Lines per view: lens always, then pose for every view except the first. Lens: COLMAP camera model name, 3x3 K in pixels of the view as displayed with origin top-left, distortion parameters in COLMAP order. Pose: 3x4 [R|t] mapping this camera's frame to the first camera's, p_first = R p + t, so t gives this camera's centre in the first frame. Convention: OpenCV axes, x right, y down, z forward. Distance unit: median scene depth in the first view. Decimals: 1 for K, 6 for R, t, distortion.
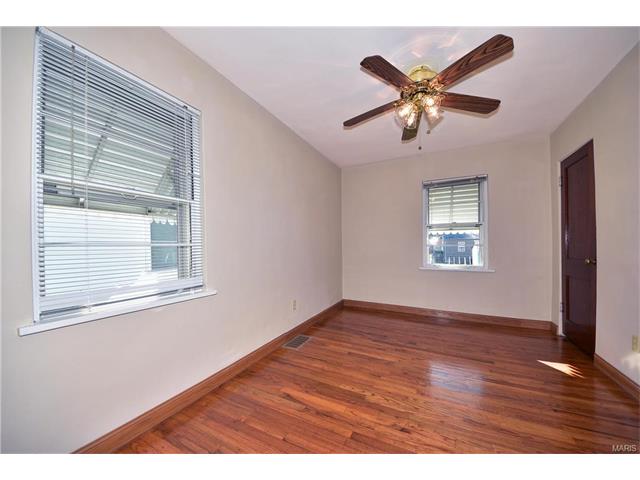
lens RADIAL K [[228.2, 0, 318.1], [0, 228.2, 244.0], [0, 0, 1]] dist [-0.009138, -0.000486]
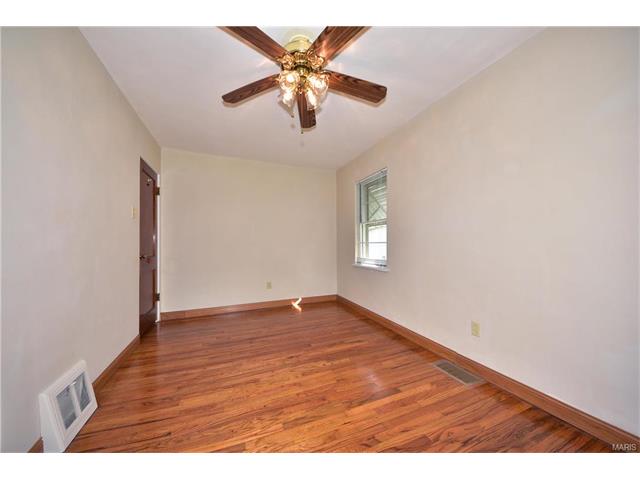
lens RADIAL K [[228.2, 0, 319.5], [0, 228.2, 242.4], [0, 0, 1]] dist [-0.009138, -0.000486]
pose [[-0.661921, -0.003913, -0.749563, 0.986695], [0.005613, 0.999932, -0.010177, 0.014230], [0.749553, -0.010943, -0.661854, 1.504707]]
